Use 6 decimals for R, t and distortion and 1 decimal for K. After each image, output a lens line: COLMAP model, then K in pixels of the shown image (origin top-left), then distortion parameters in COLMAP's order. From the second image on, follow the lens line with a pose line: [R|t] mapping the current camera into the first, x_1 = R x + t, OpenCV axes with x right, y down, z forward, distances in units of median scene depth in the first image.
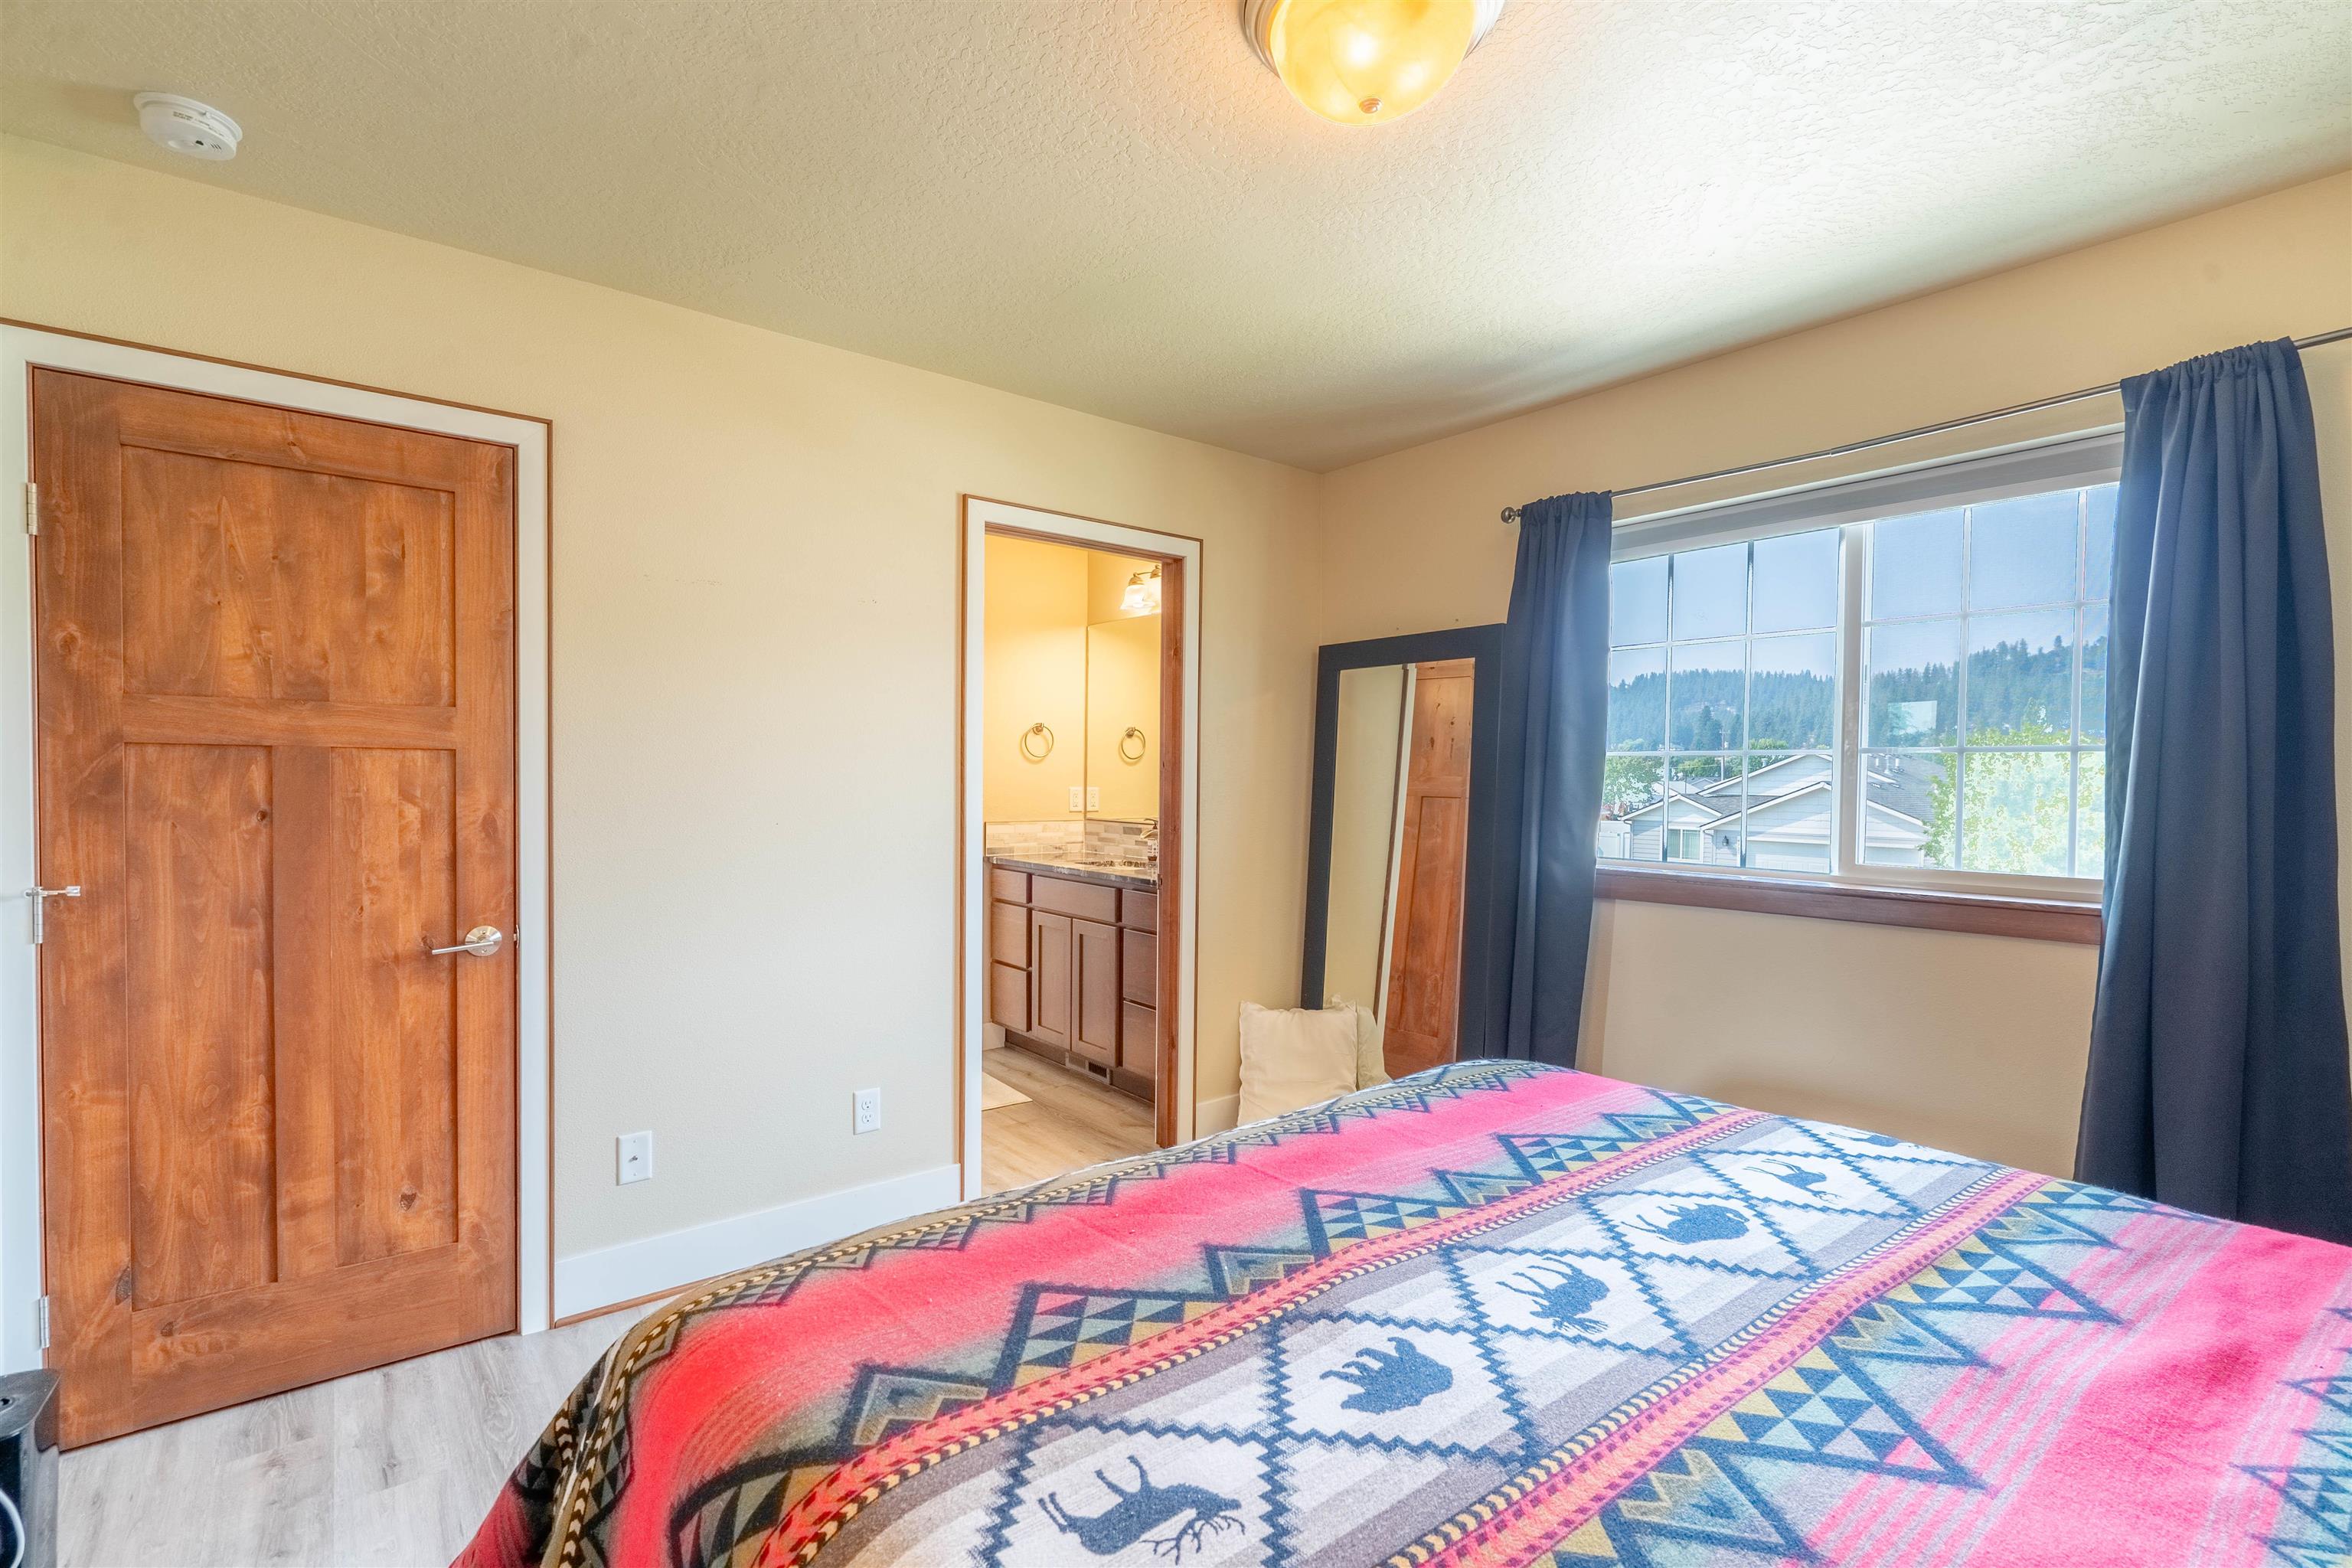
lens RADIAL K [[1061.1, 0, 1169.7], [0, 1061.1, 791.3], [0, 0, 1]] dist [-0.004015, 0.000217]
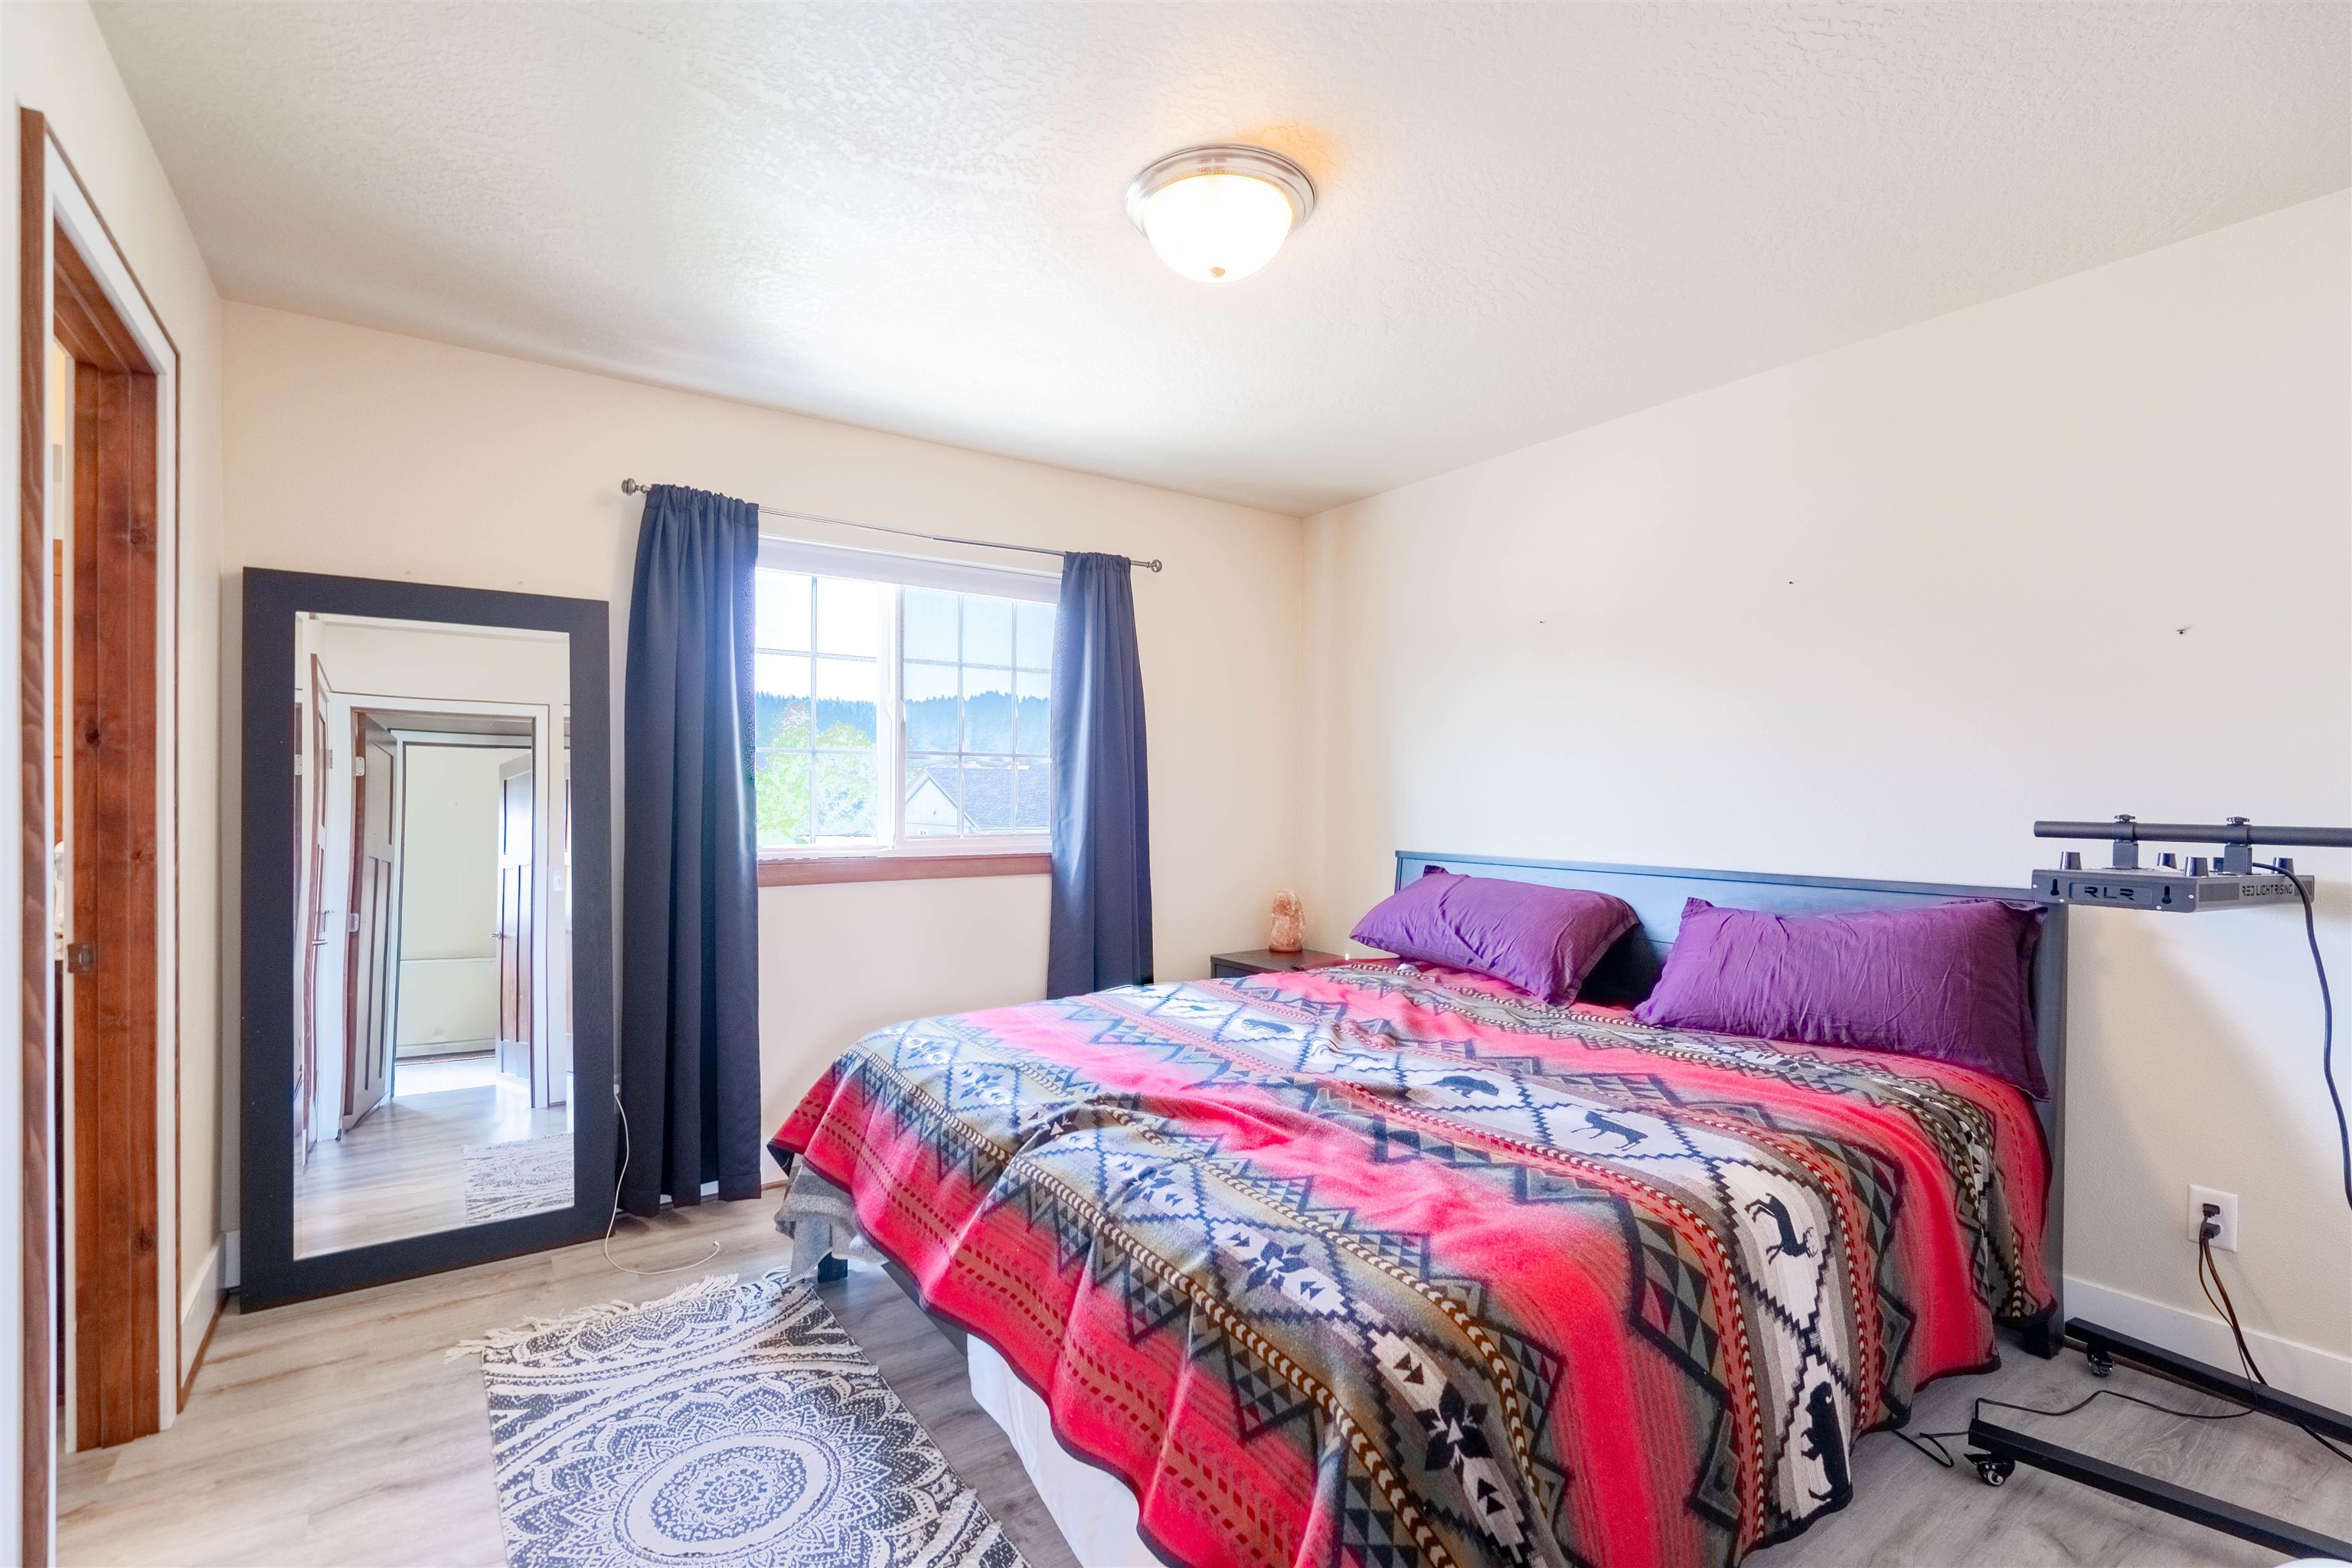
lens RADIAL K [[1061.1, 0, 1169.7], [0, 1061.1, 791.3], [0, 0, 1]] dist [-0.004015, 0.000217]
pose [[0.045331, -0.016511, 0.998836, -0.741918], [0.007084, 0.999844, 0.016206, -0.008513], [-0.998947, 0.006341, 0.045441, 0.616520]]
